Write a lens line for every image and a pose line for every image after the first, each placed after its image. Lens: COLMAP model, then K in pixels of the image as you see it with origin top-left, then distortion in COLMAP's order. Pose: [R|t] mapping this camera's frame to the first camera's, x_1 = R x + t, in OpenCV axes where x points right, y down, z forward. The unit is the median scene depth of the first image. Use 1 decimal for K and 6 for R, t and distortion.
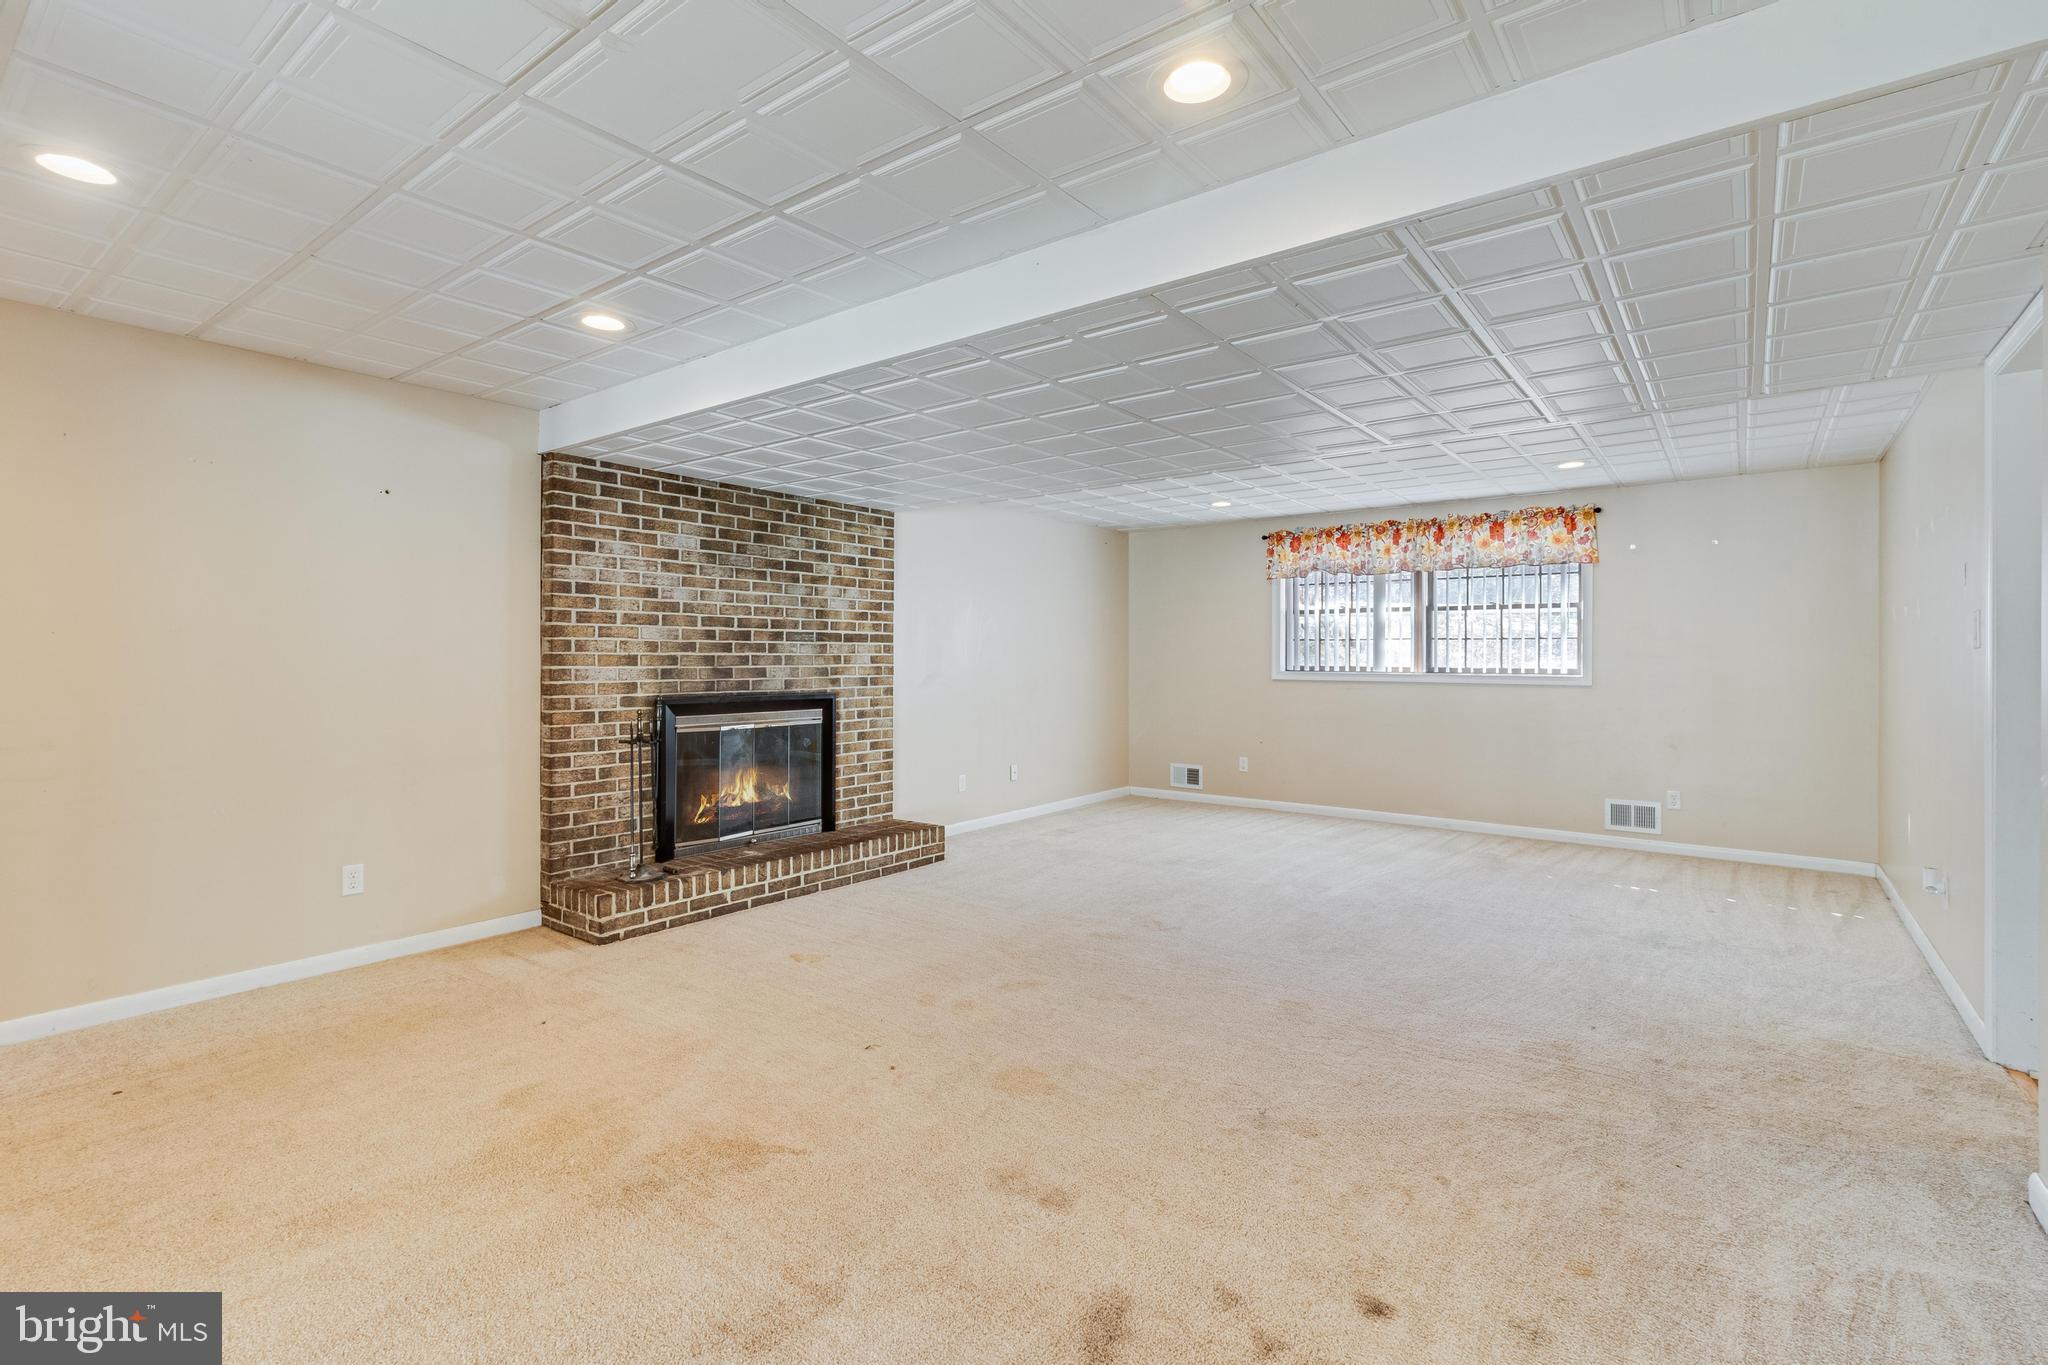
lens RADIAL K [[948.0, 0, 1026.3], [0, 948.0, 669.2], [0, 0, 1]] dist [0.002642, 0.000394]
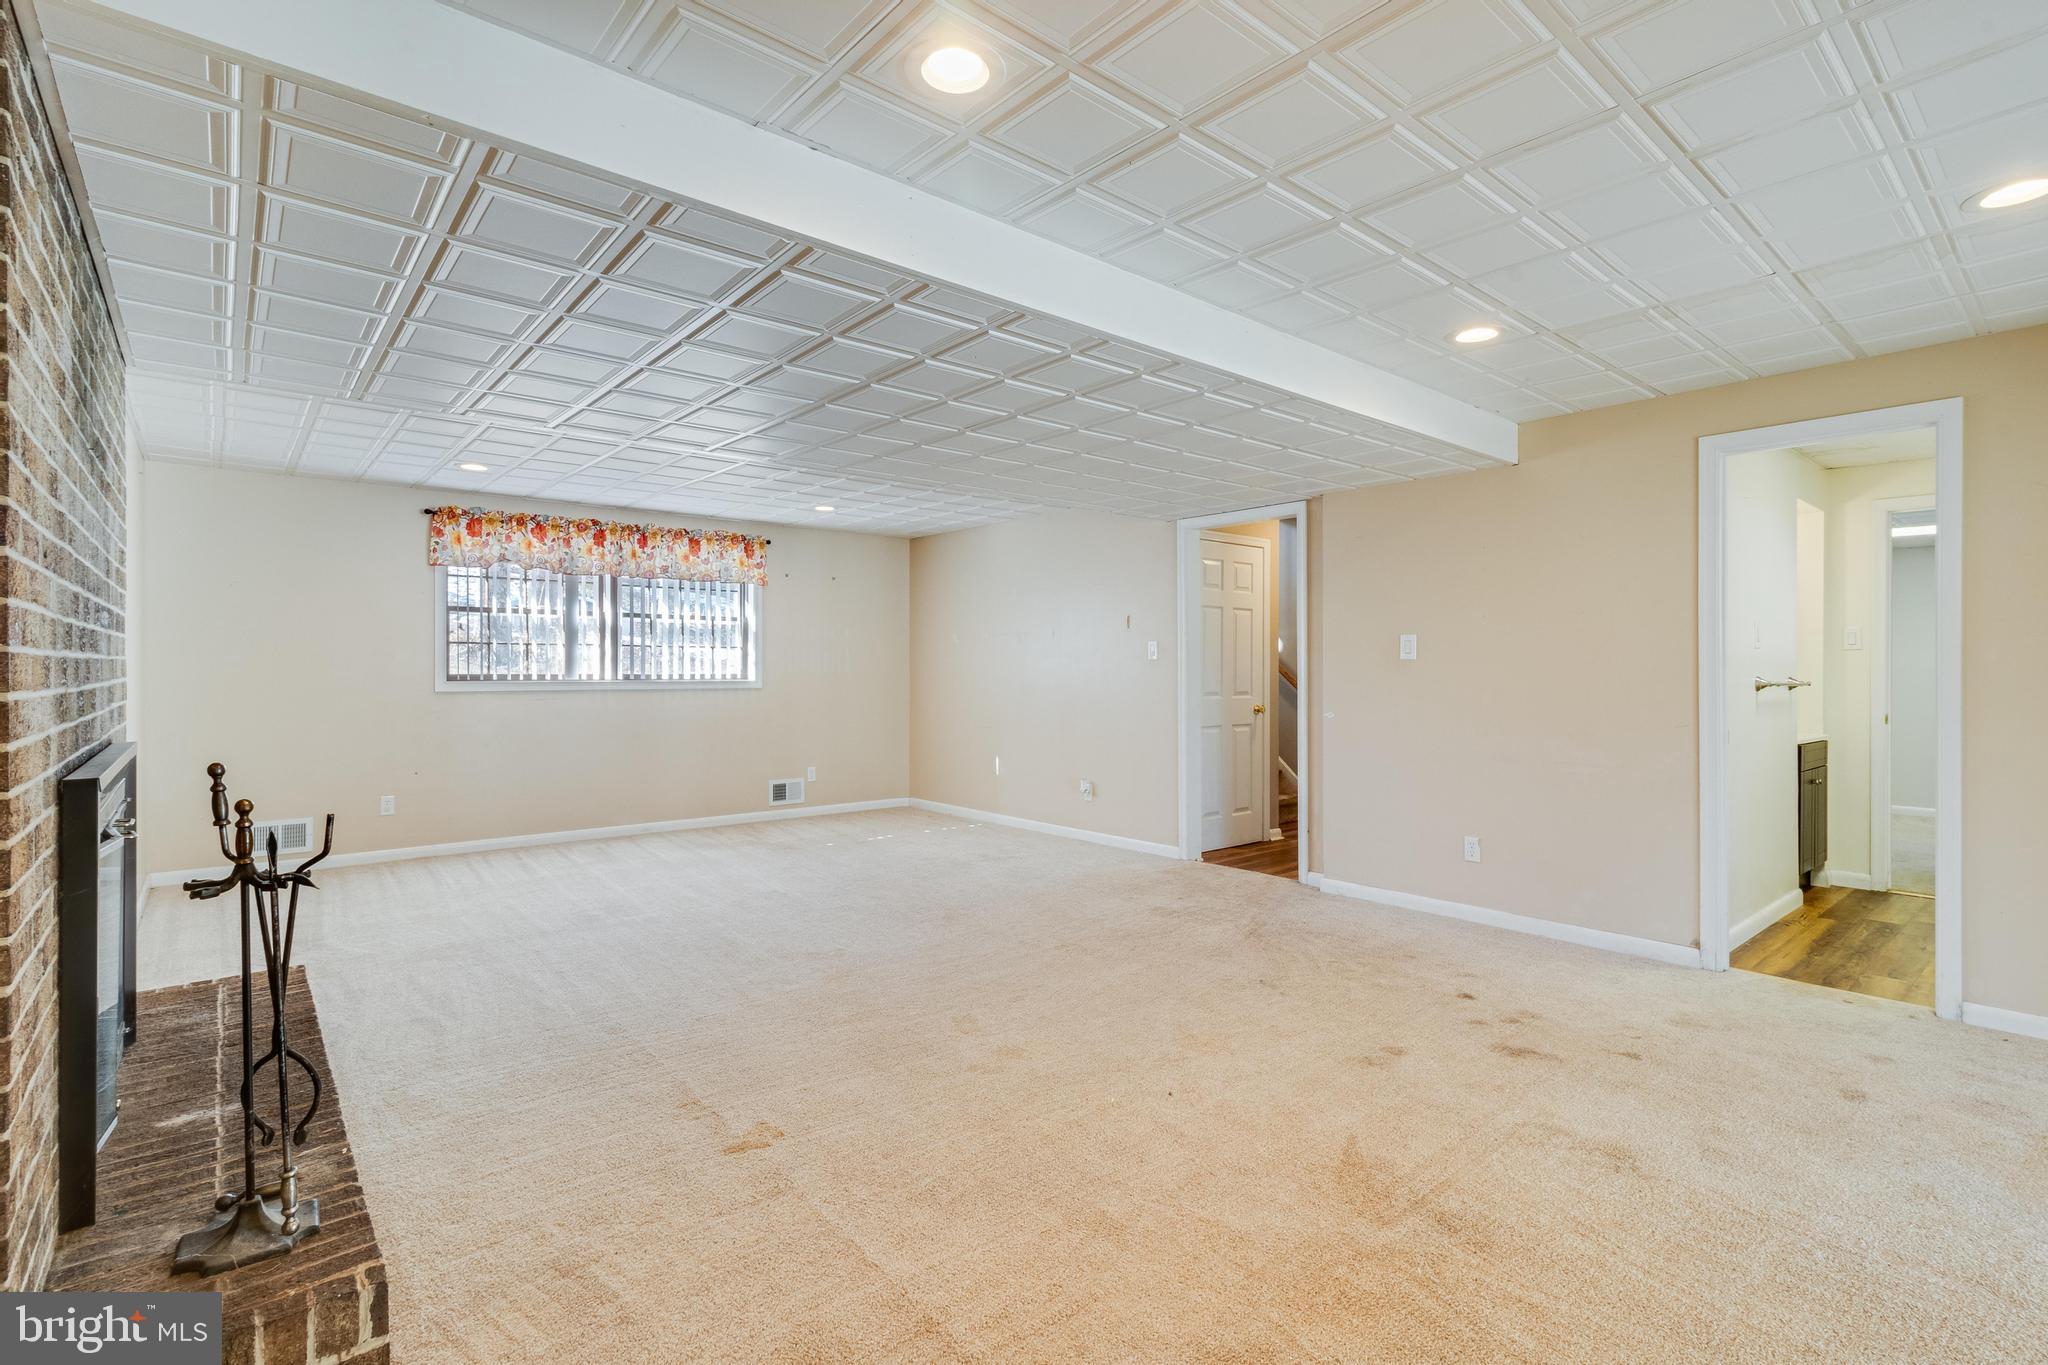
lens RADIAL K [[948.0, 0, 1026.3], [0, 948.0, 669.2], [0, 0, 1]] dist [0.002642, 0.000394]
pose [[0.215314, -0.003203, 0.976540, -0.461734], [0.011373, 0.999935, 0.000772, -0.003137], [-0.976479, 0.010939, 0.215337, 0.388649]]
